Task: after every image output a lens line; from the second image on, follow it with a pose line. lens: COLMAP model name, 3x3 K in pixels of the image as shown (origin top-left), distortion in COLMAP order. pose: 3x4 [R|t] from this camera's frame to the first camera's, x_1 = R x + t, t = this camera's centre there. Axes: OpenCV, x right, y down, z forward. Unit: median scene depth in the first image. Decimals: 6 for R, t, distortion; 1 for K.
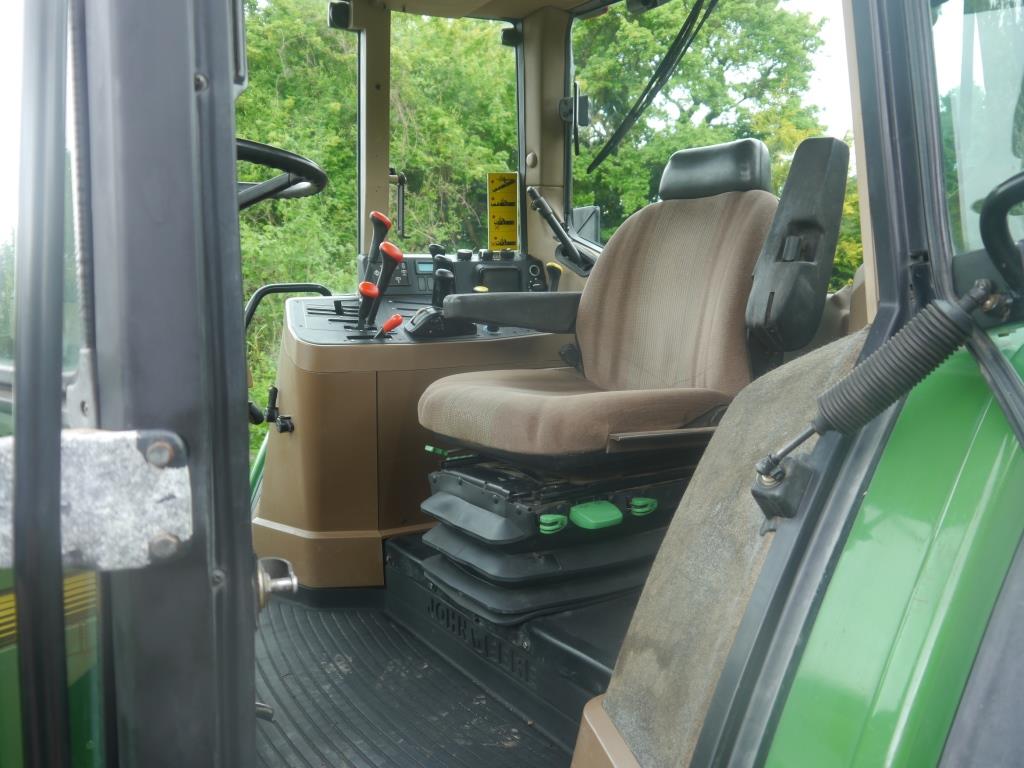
lens RADIAL K [[826.4, 0, 512.0], [0, 826.4, 384.0], [0, 0, 1]] dist [0.003145, 0.001404]
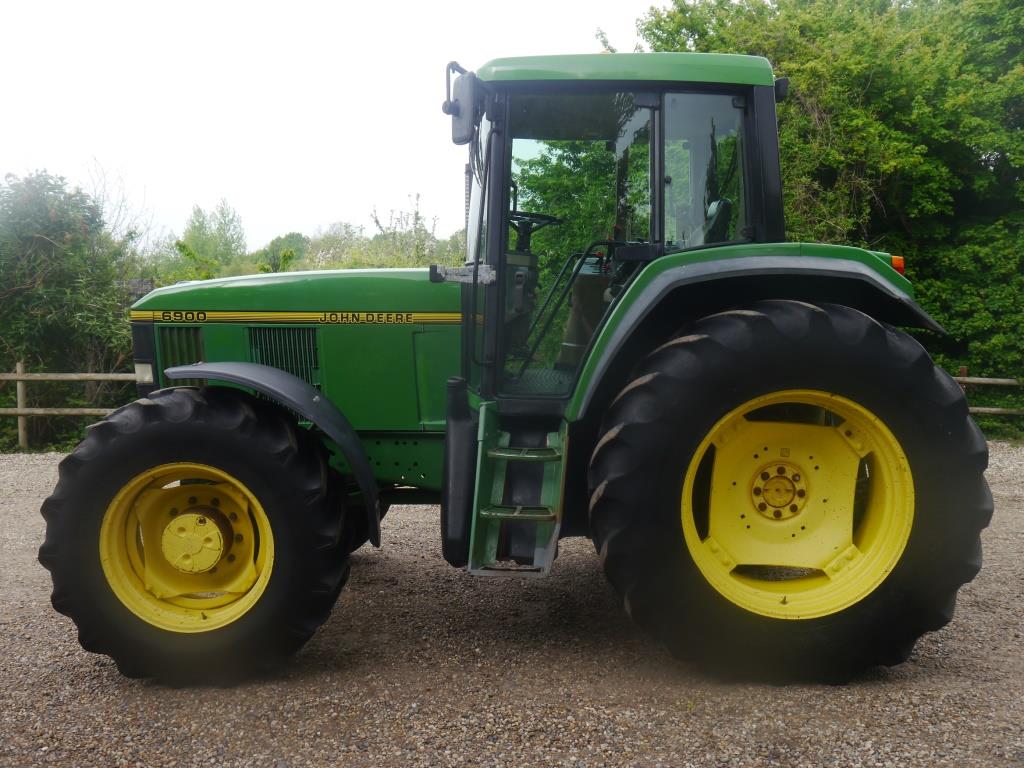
lens RADIAL K [[1010.8, 0, 512.0], [0, 1010.8, 384.0], [0, 0, 1]] dist [-0.003759, -0.008202]
pose [[0.848866, 0.072806, -0.523571, 0.250411], [-0.082177, 0.996603, 0.005352, 0.058181], [0.522182, 0.038482, 0.851965, -0.362899]]
